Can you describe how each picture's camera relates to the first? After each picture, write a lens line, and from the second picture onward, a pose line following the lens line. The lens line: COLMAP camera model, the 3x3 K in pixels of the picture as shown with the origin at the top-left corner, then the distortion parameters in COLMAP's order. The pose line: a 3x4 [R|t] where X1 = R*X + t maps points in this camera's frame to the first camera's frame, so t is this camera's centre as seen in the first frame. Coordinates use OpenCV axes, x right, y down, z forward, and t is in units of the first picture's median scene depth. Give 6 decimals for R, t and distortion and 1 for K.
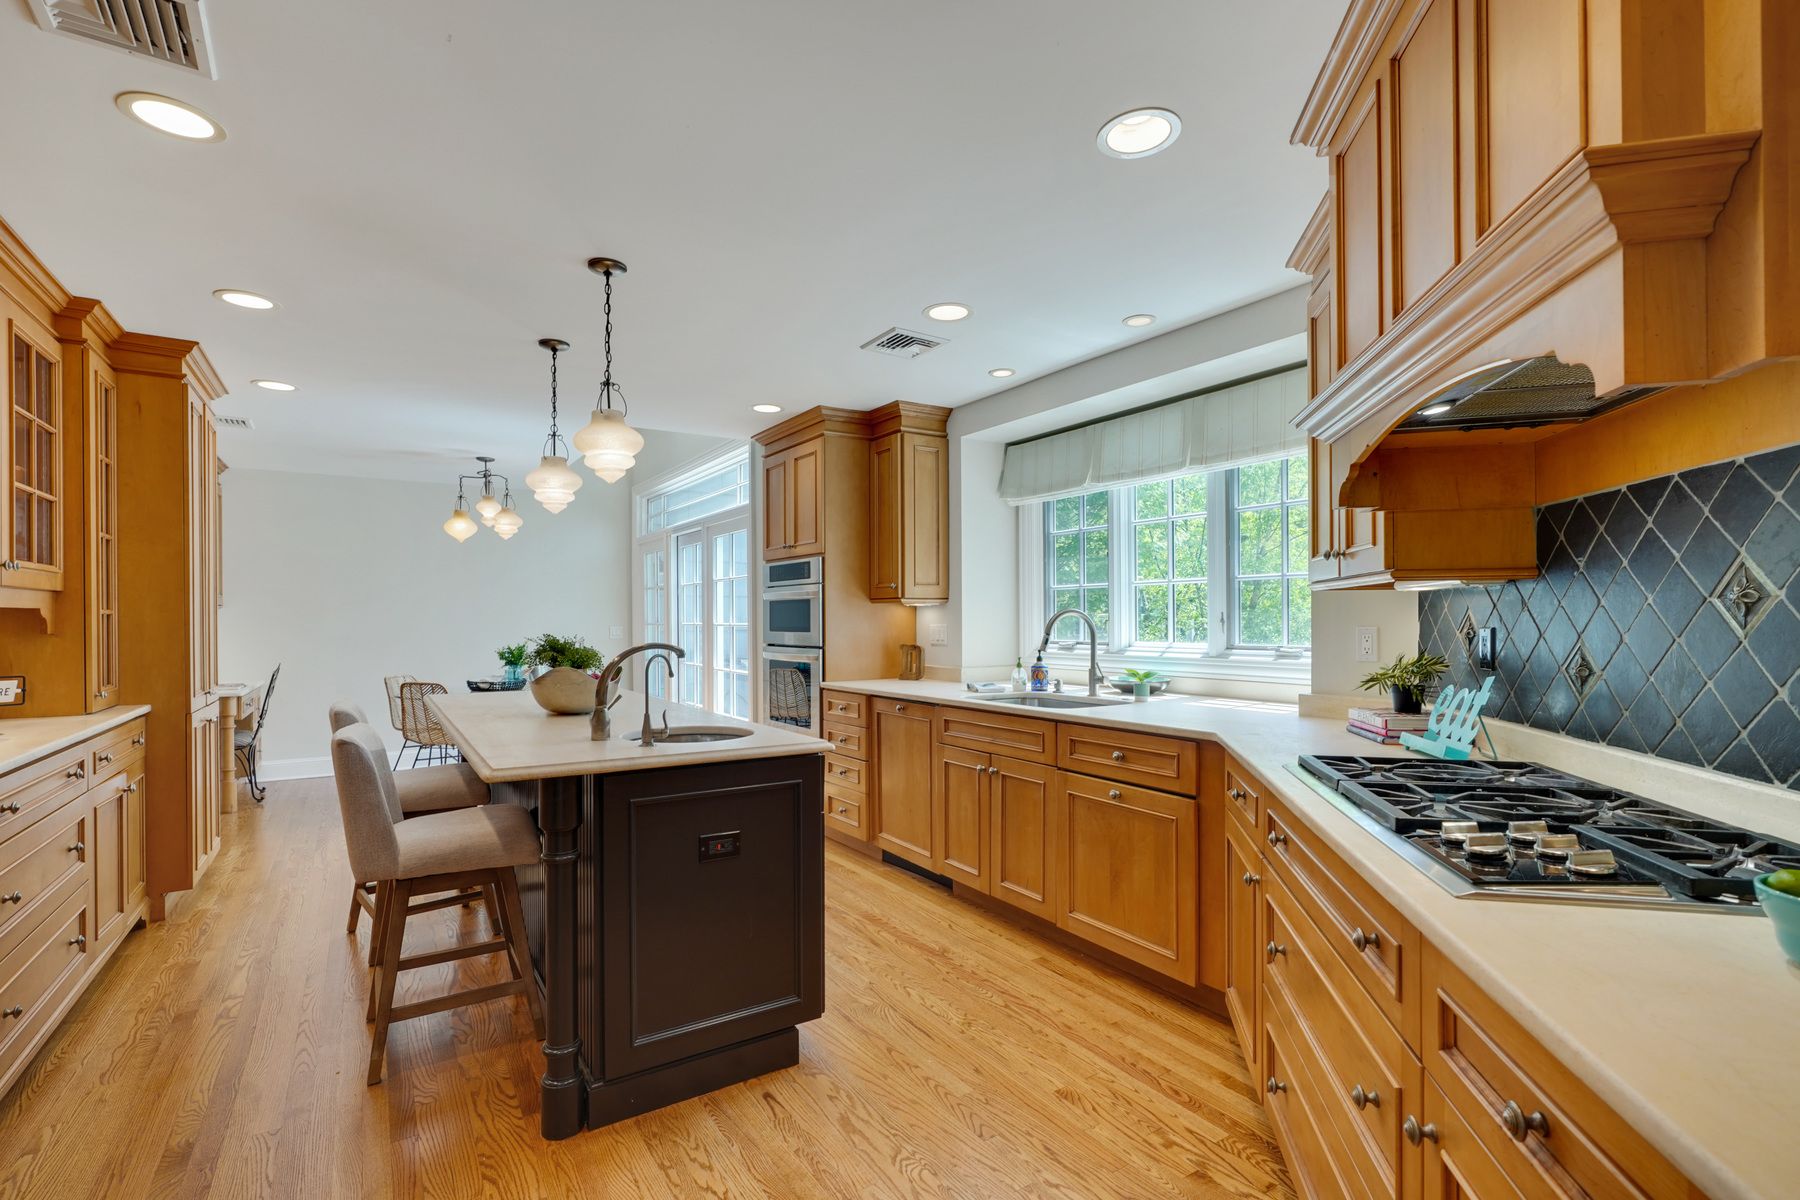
lens RADIAL K [[805.1, 0, 887.9], [0, 805.1, 618.1], [0, 0, 1]] dist [-0.019070, 0.000398]
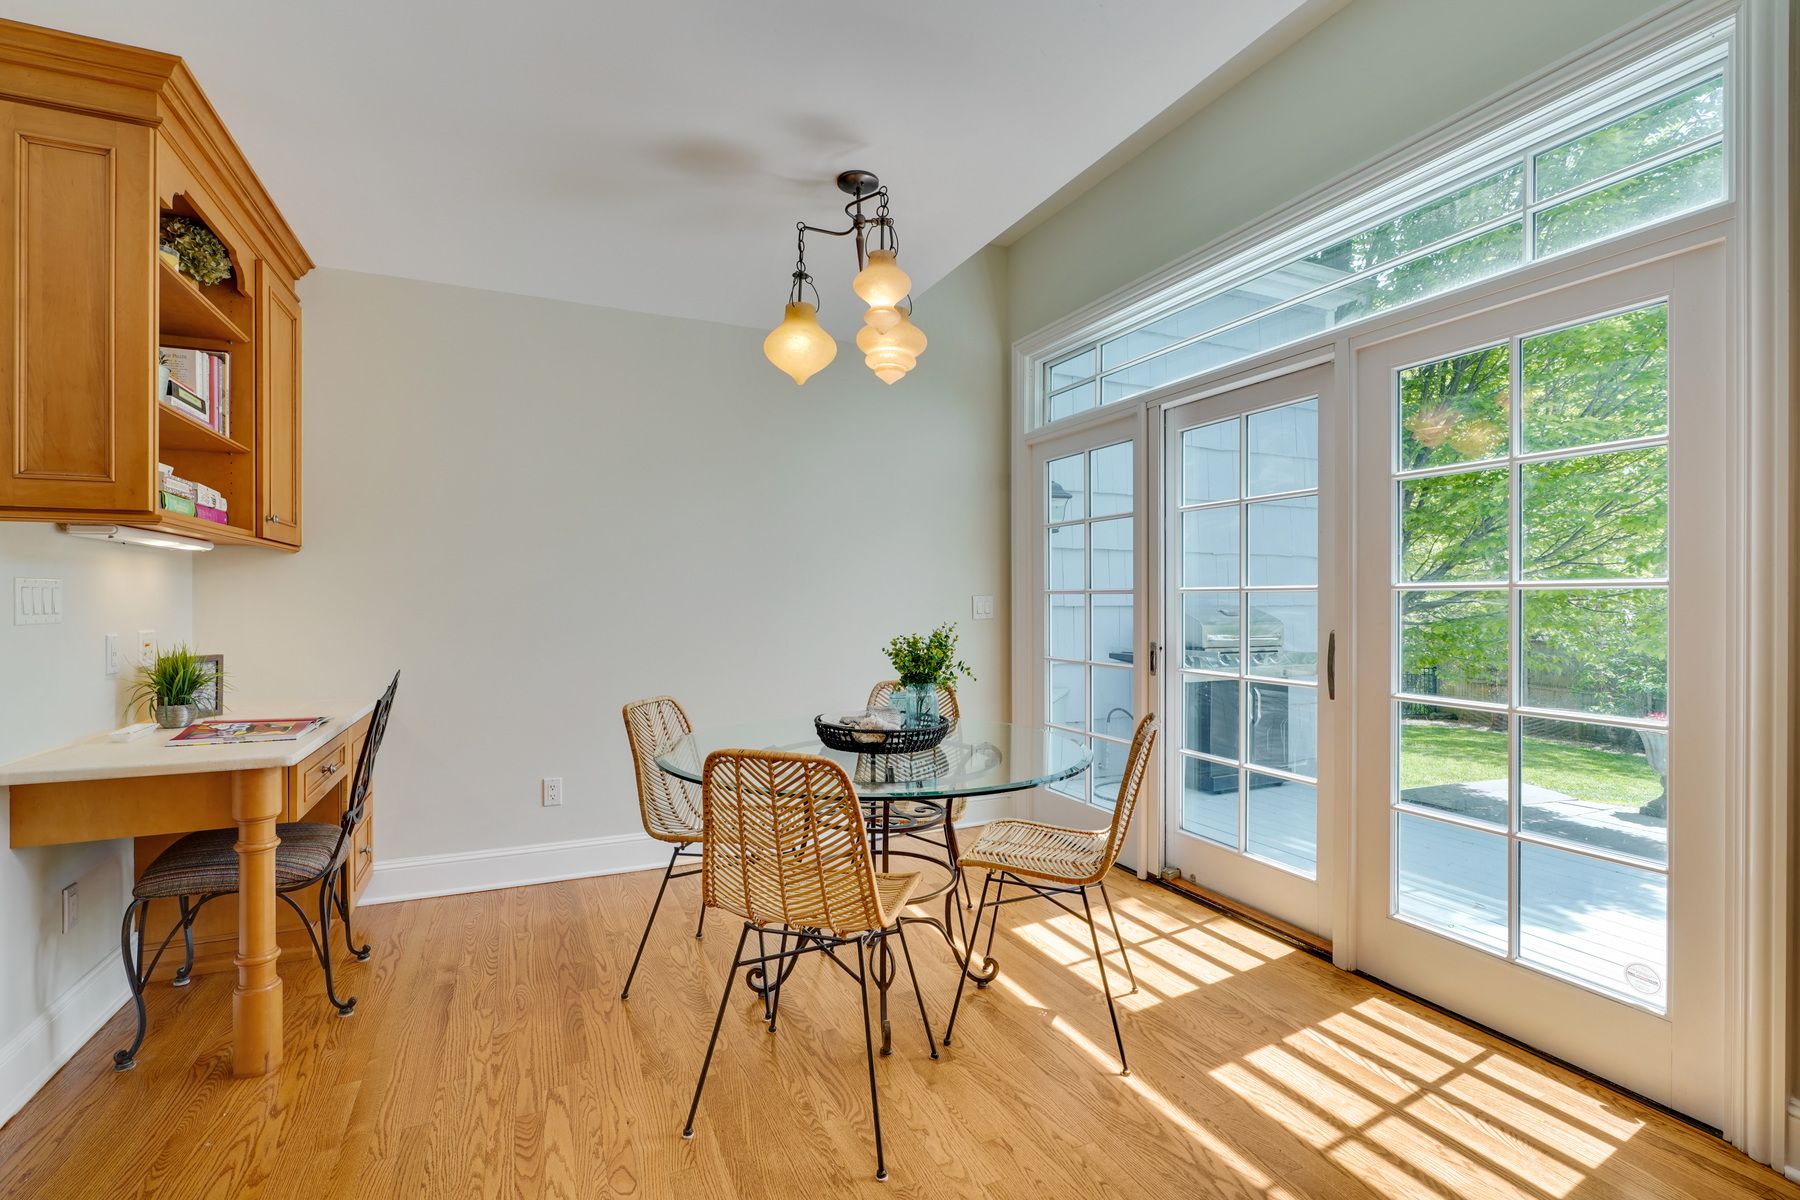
lens RADIAL K [[836.2, 0, 900.0], [0, 836.2, 600.0], [0, 0, 1]] dist [-0.001000, 0.000032]
pose [[0.987606, 0.006101, -0.156833, -0.722626], [-0.005675, 0.999979, 0.003161, 0.025440], [0.156849, -0.002232, 0.987620, 1.014812]]
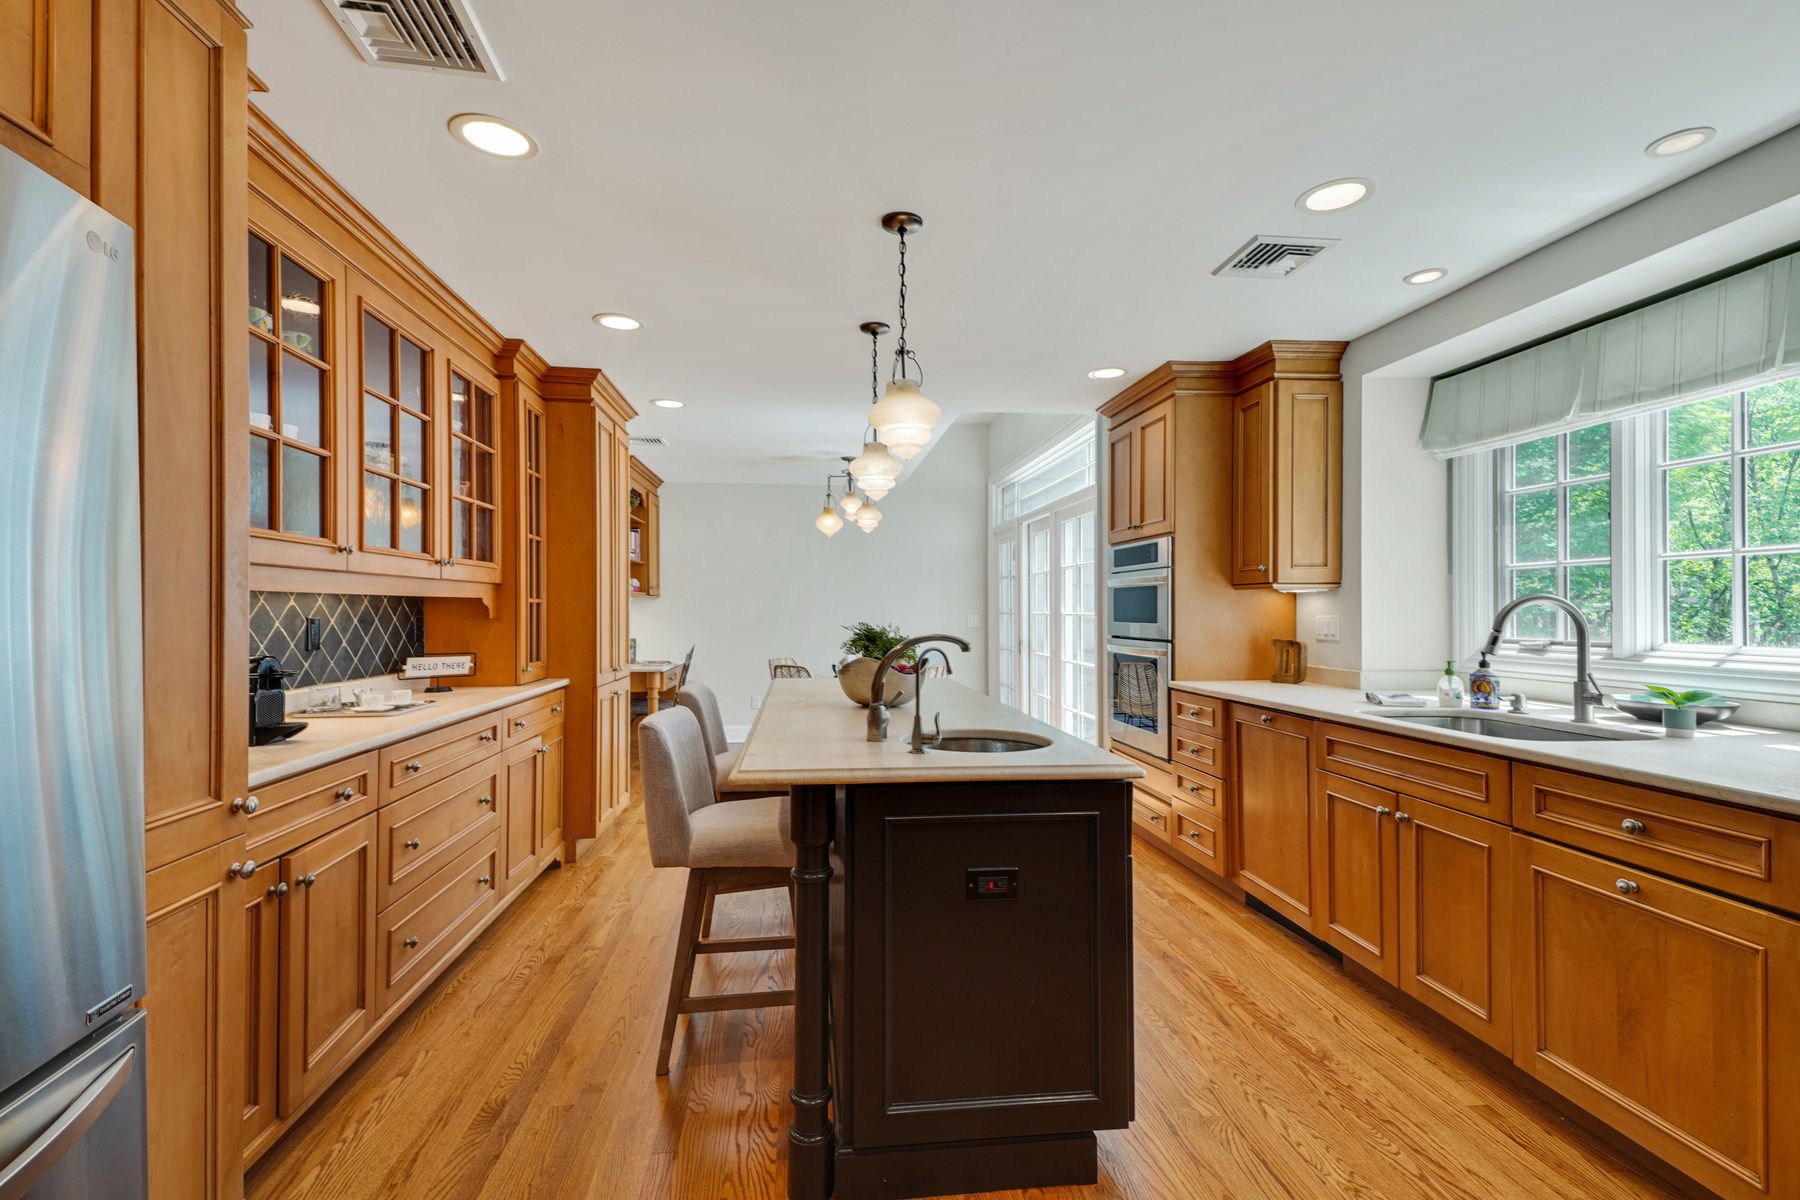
lens RADIAL K [[782.8, 0, 901.8], [0, 782.8, 608.5], [0, 0, 1]] dist [0.053283, -0.023552]
pose [[0.899923, 0.002435, -0.436042, 0.036437], [-0.001885, 0.999997, 0.001694, 0.000632], [0.436045, -0.000703, 0.899925, 0.147516]]
